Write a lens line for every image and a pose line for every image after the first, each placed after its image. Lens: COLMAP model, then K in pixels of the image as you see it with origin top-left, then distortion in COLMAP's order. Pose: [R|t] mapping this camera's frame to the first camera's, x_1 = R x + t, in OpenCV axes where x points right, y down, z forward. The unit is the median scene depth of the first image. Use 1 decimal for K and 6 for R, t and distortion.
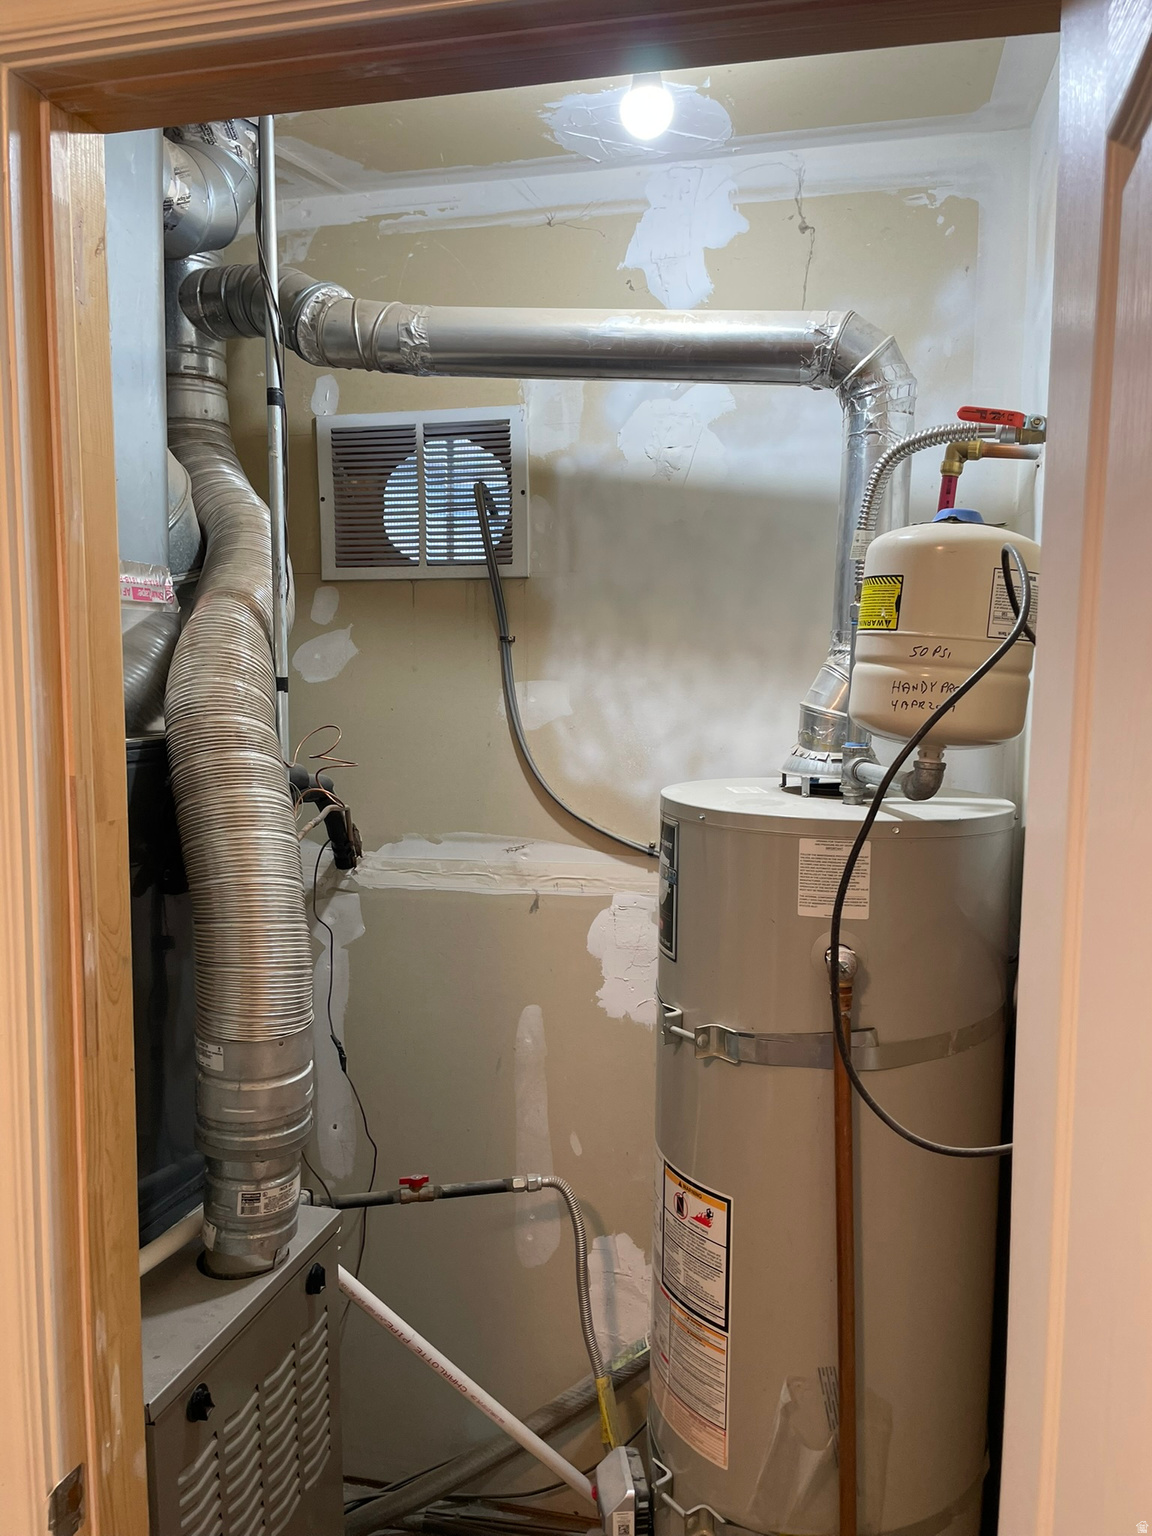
lens RADIAL K [[1163.7, 0, 570.3], [0, 1163.7, 771.5], [0, 0, 1]] dist [0.085503, -0.110799]
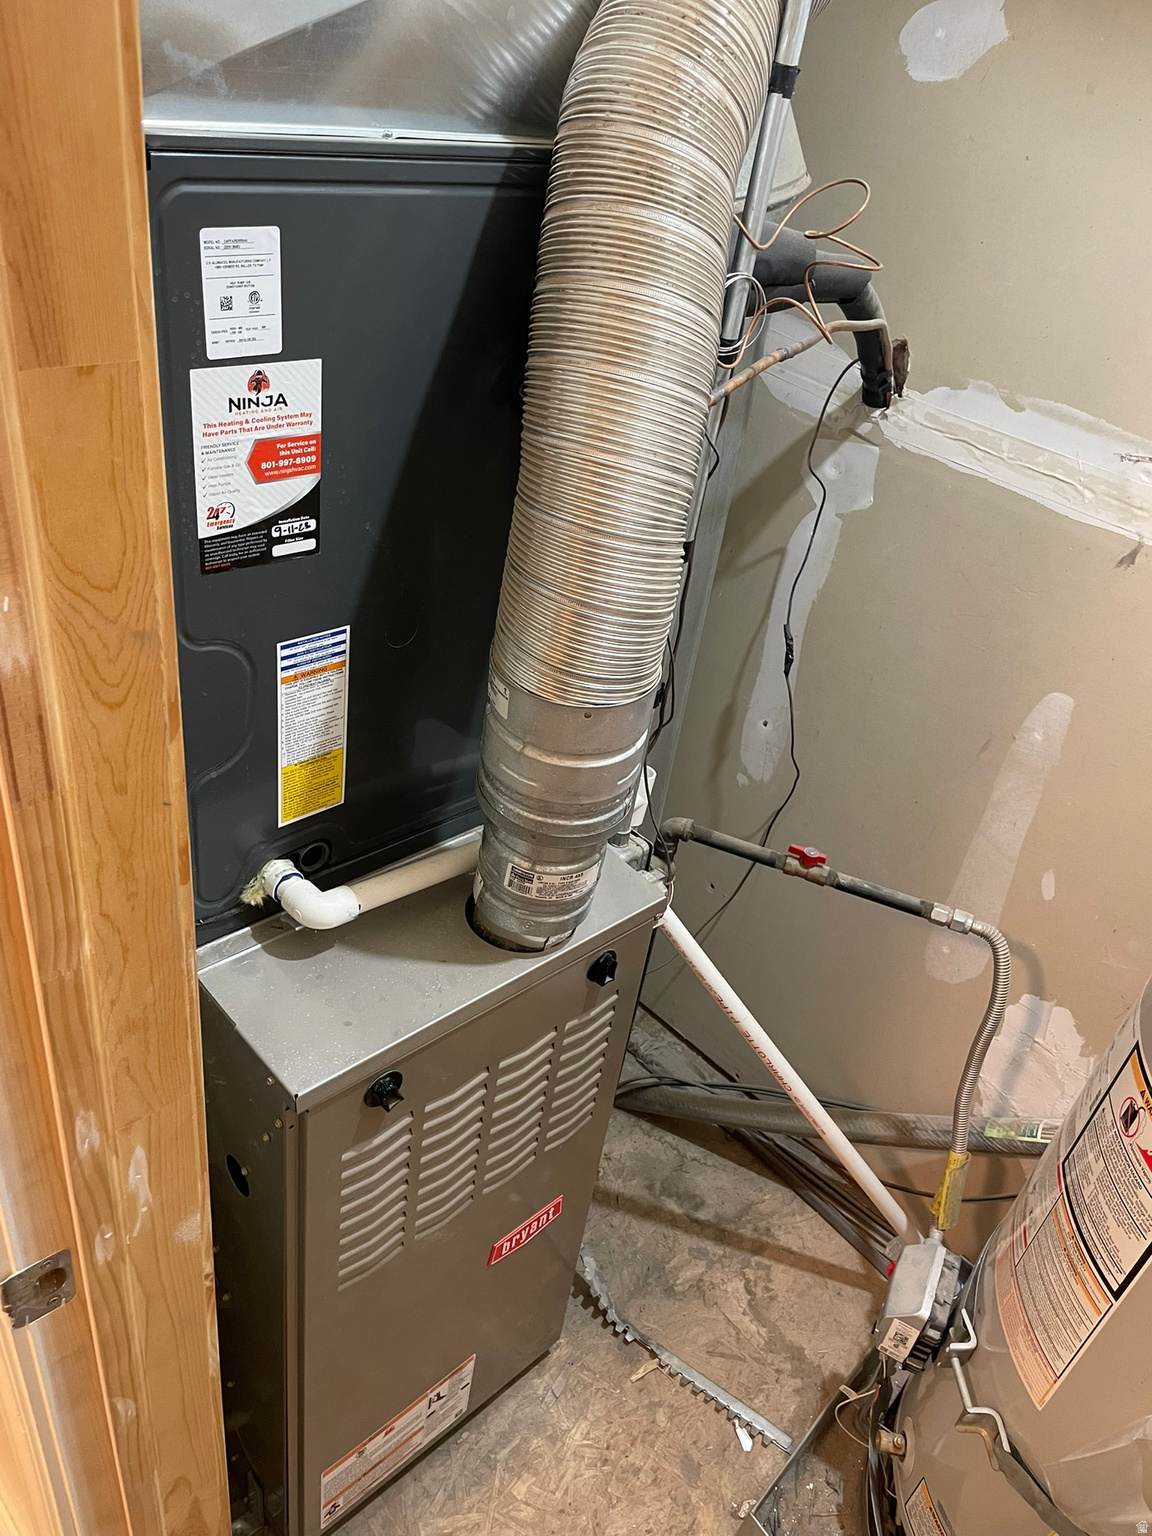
lens RADIAL K [[1163.7, 0, 590.7], [0, 1163.7, 774.8], [0, 0, 1]] dist [0.085503, -0.110799]
pose [[0.839251, 0.404520, -0.363347, 0.004154], [-0.194934, 0.847650, 0.493448, -0.044228], [0.507601, -0.343298, 0.790246, 0.336223]]
